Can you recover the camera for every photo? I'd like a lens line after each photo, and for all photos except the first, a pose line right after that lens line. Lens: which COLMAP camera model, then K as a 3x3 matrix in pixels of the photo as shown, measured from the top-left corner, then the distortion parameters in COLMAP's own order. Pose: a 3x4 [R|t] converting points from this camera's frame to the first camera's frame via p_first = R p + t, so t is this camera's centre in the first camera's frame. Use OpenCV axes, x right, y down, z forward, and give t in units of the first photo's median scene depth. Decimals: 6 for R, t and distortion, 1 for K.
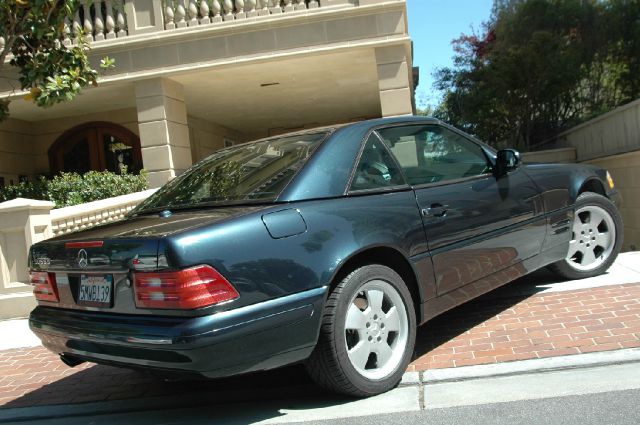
lens RADIAL K [[739.4, 0, 320.0], [0, 739.4, 212.5], [0, 0, 1]] dist [-0.075429, 0.035478]
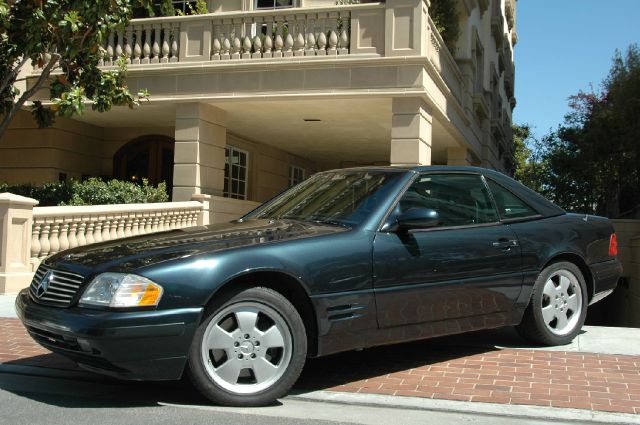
lens RADIAL K [[739.4, 0, 320.0], [0, 739.4, 212.5], [0, 0, 1]] dist [-0.075429, 0.035478]
pose [[0.975730, 0.136723, -0.171047, 0.166873], [-0.143693, 0.989198, -0.028993, -0.015397], [0.165235, 0.052868, 0.984836, -0.042280]]
